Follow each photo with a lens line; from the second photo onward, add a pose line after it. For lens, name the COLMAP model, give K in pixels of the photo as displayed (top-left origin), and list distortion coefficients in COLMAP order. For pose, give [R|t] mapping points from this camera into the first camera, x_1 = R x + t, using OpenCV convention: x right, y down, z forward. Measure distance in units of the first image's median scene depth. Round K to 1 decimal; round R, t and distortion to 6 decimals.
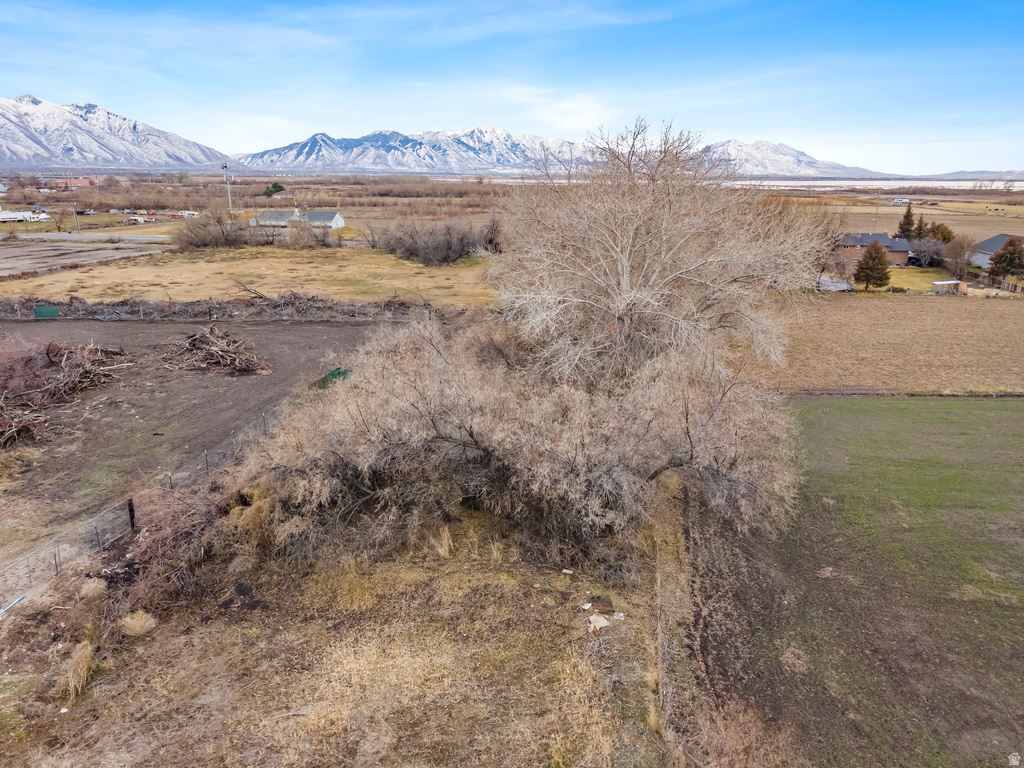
lens RADIAL K [[692.2, 0, 512.0], [0, 692.2, 384.0], [0, 0, 1]] dist [0.006627, -0.003956]
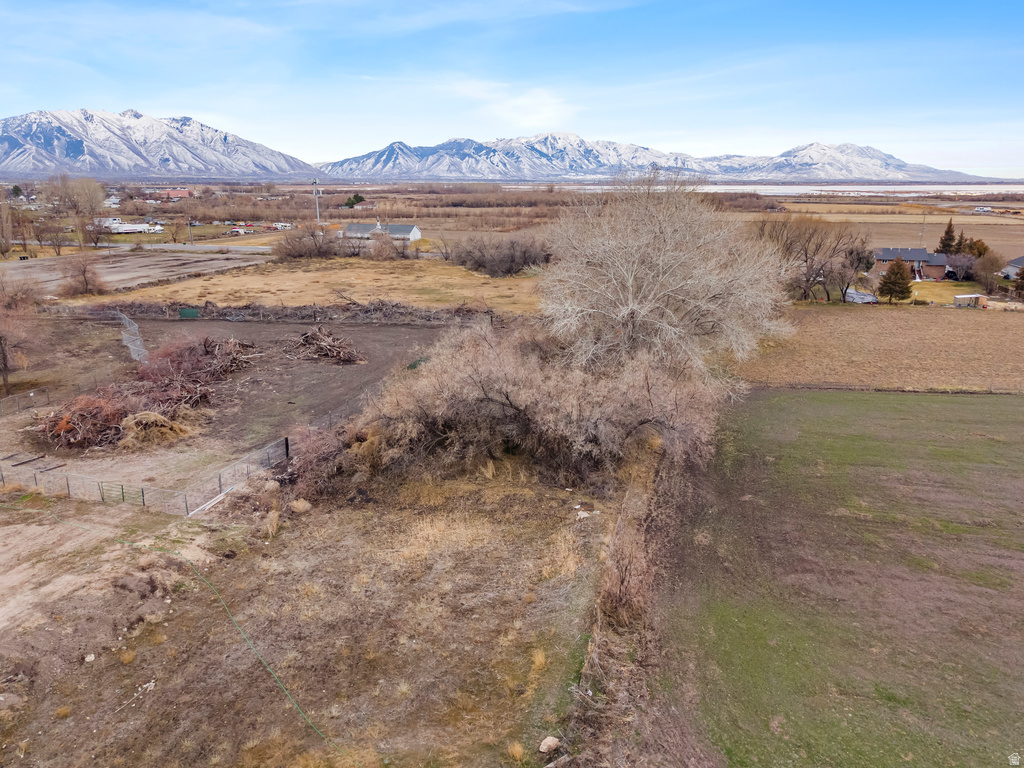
lens RADIAL K [[692.2, 0, 512.0], [0, 692.2, 384.0], [0, 0, 1]] dist [0.006627, -0.003956]
pose [[0.994963, 0.022214, -0.097750, 0.051066], [-0.023032, 0.999708, -0.007254, 0.027582], [0.097560, 0.009469, 0.995185, -0.270410]]
